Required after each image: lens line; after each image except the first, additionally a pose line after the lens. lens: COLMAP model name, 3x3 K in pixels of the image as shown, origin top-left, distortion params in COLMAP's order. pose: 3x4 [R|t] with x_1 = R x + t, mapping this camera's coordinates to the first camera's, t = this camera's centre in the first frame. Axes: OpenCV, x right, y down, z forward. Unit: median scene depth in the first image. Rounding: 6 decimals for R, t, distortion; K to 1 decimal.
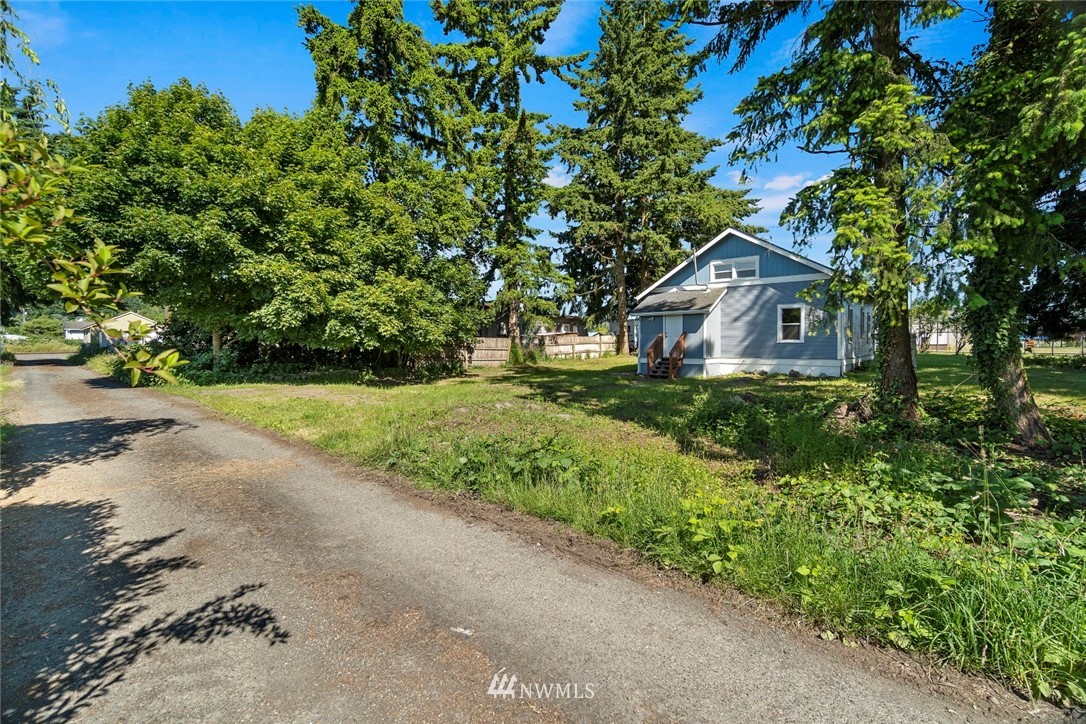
lens RADIAL K [[479.1, 0, 535.6], [0, 479.1, 364.7], [0, 0, 1]] dist [-0.000480, 0.000638]
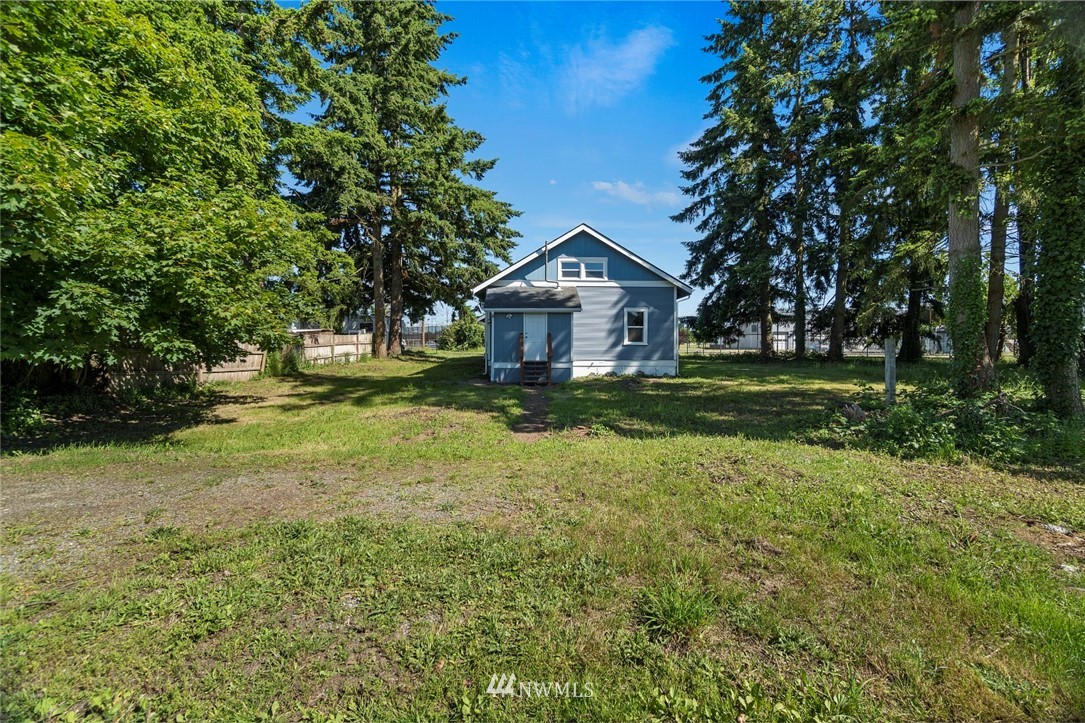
lens RADIAL K [[478.7, 0, 544.3], [0, 478.7, 354.2], [0, 0, 1]] dist [-0.000480, 0.000638]
pose [[0.723345, -0.009433, 0.690422, -0.301435], [0.024468, 0.999629, -0.011977, -0.016930], [-0.690053, 0.025557, 0.723308, 0.353344]]
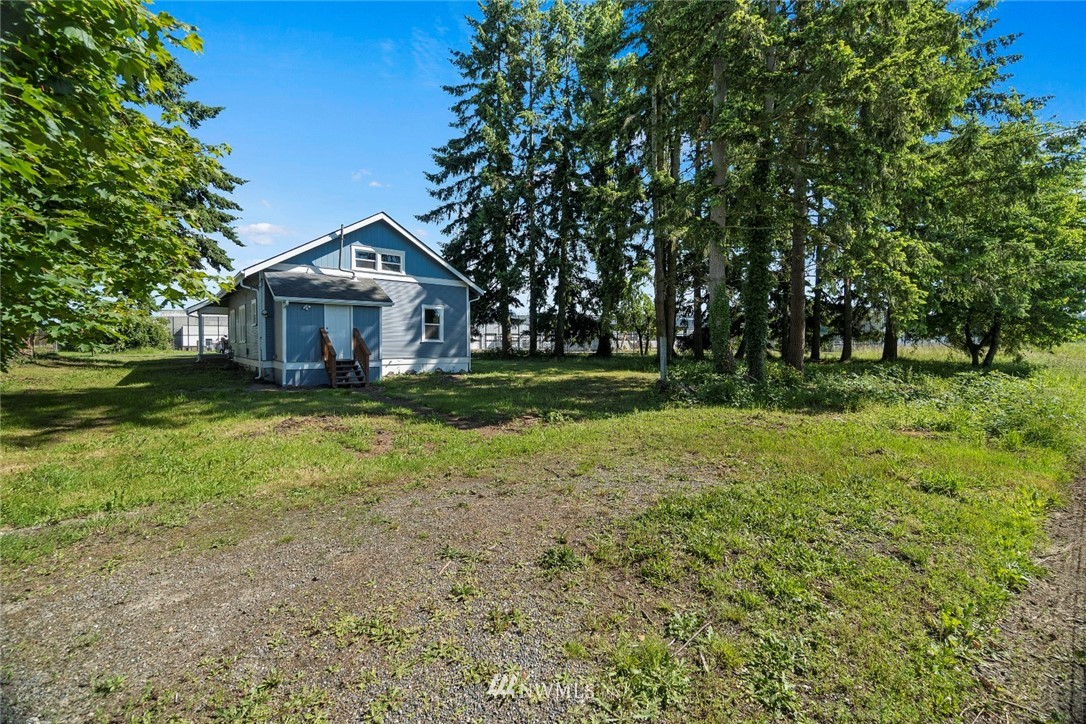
lens RADIAL K [[479.1, 0, 551.1], [0, 479.1, 357.3], [0, 0, 1]] dist [-0.000480, 0.000638]
pose [[0.138543, -0.019474, 0.990165, -0.423458], [0.040678, 0.999075, 0.013957, -0.016054], [-0.989521, 0.038344, 0.139207, 0.551603]]
